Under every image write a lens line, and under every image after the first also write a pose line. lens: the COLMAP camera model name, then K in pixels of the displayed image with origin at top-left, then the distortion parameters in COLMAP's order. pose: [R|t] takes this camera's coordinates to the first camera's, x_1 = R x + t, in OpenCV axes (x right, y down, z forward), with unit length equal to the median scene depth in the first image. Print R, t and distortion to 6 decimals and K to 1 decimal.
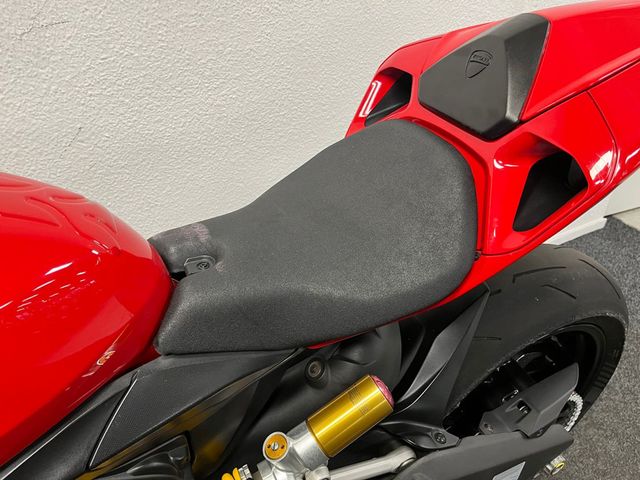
lens RADIAL K [[482.6, 0, 322.1], [0, 482.6, 237.6], [0, 0, 1]] dist [0.077749, -0.118006]
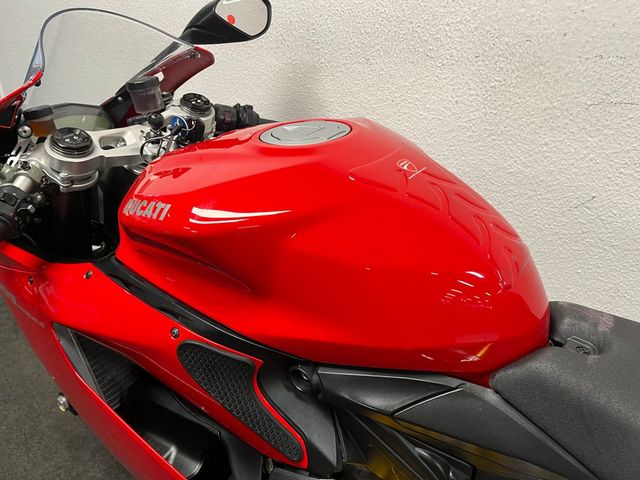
lens RADIAL K [[482.6, 0, 322.1], [0, 482.6, 237.6], [0, 0, 1]] dist [0.077749, -0.118006]
pose [[0.447838, 0.410965, -0.794071, 0.122398], [-0.512053, 0.845929, 0.149017, -0.007235], [0.732969, 0.339871, 0.589275, -0.020867]]
